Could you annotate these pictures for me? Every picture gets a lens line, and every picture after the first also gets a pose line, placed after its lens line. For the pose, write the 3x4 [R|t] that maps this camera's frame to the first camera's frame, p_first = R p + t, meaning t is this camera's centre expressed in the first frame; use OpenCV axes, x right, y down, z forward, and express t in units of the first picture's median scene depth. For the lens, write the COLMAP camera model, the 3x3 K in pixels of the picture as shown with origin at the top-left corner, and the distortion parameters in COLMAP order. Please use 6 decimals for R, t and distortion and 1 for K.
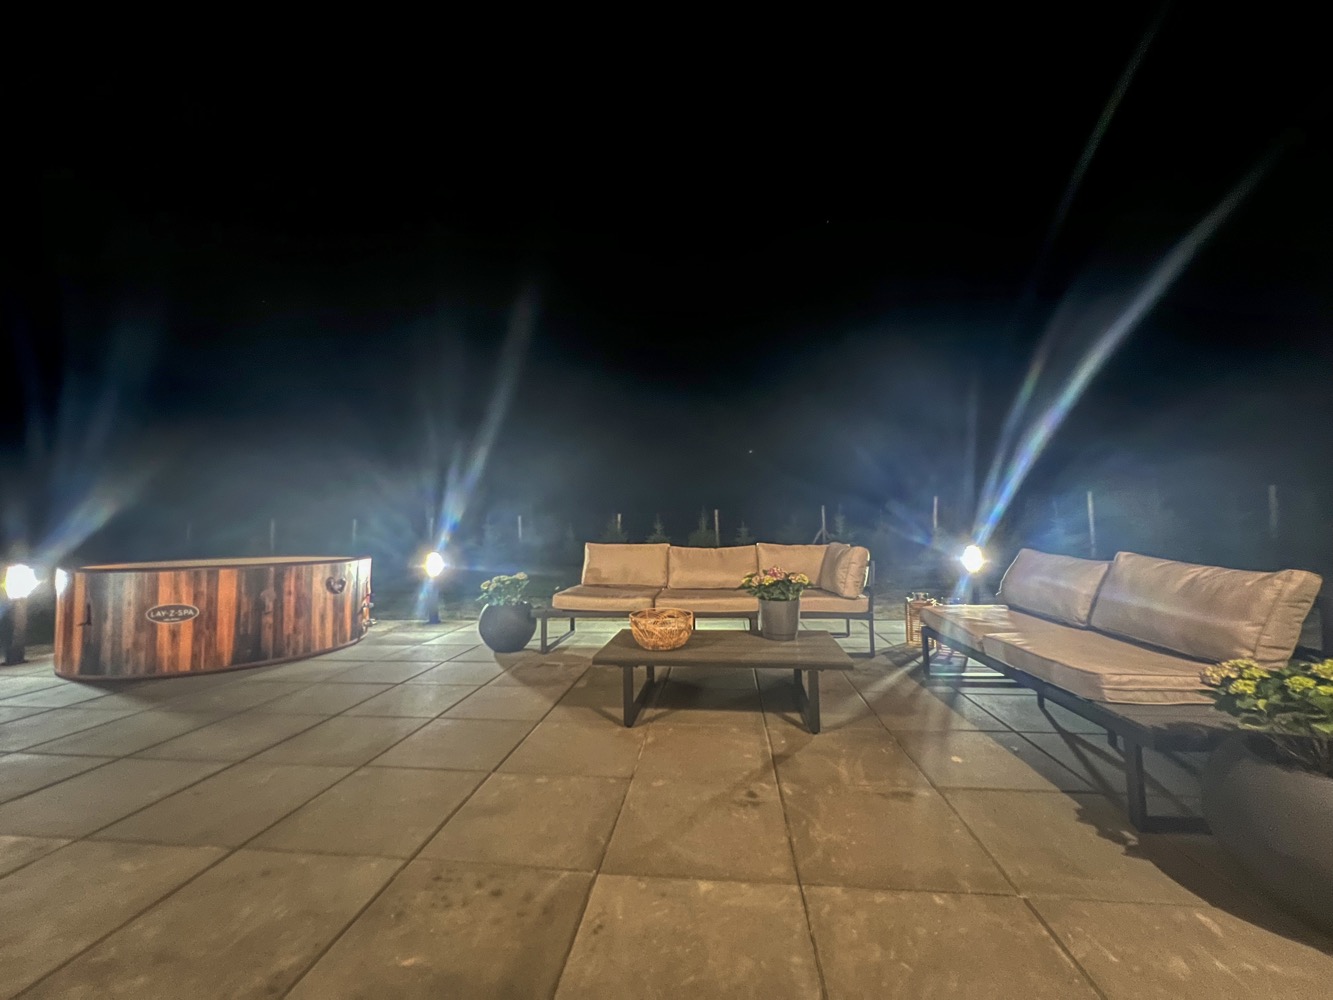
lens RADIAL K [[535.5, 0, 665.9], [0, 535.5, 497.7], [0, 0, 1]] dist [0.002429, 0.000178]
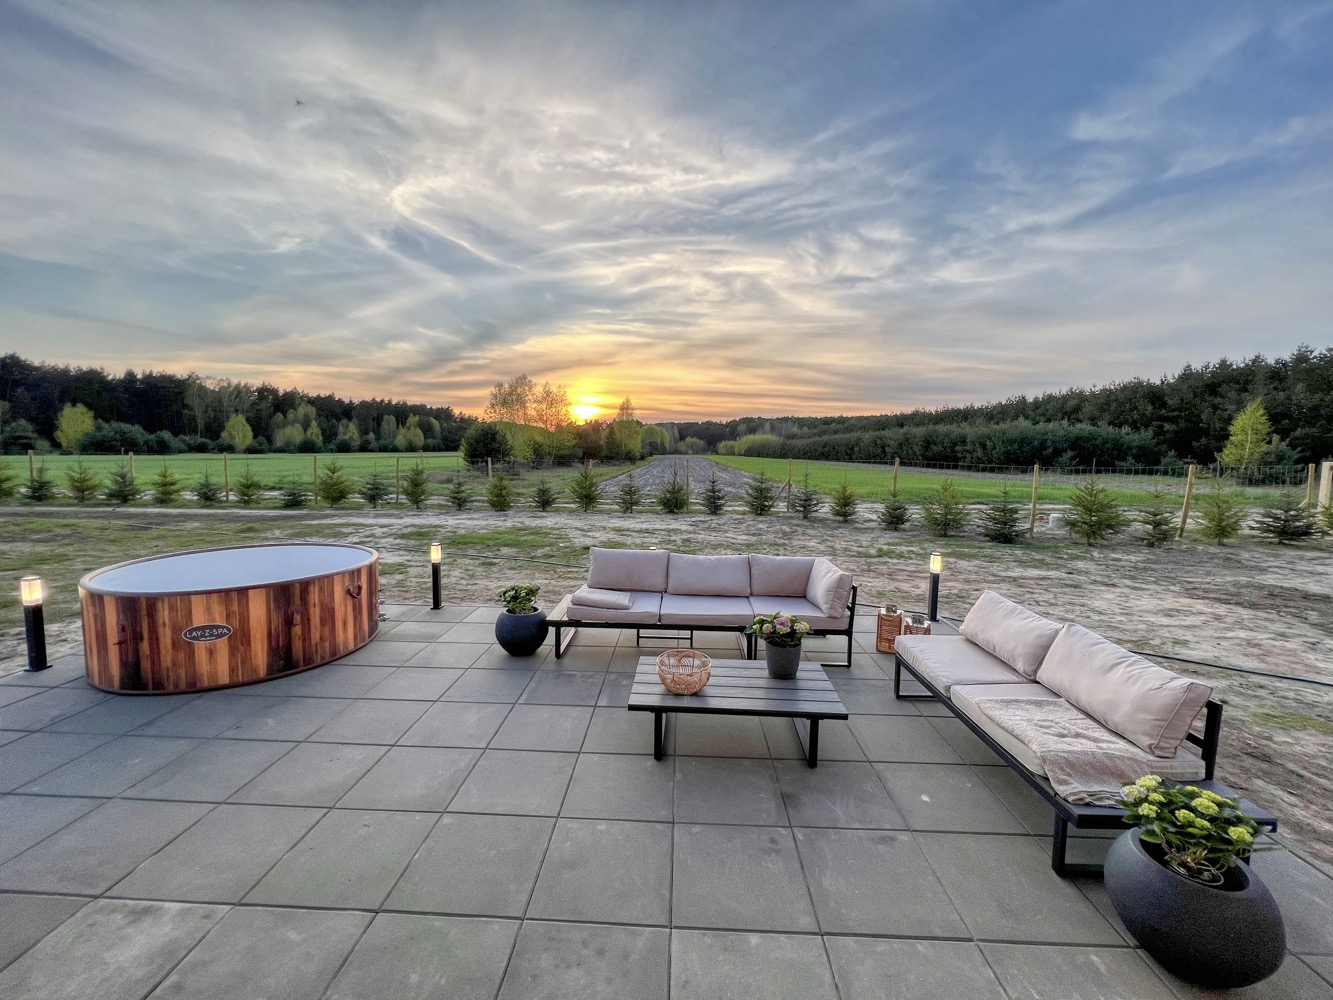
lens RADIAL K [[535.5, 0, 668.3], [0, 535.5, 503.0], [0, 0, 1]] dist [0.002429, 0.000178]
pose [[0.995942, 0.032131, 0.084068, -0.122007], [-0.044609, 0.987519, 0.151051, -0.232705], [-0.078165, -0.154189, 0.984945, -0.060470]]
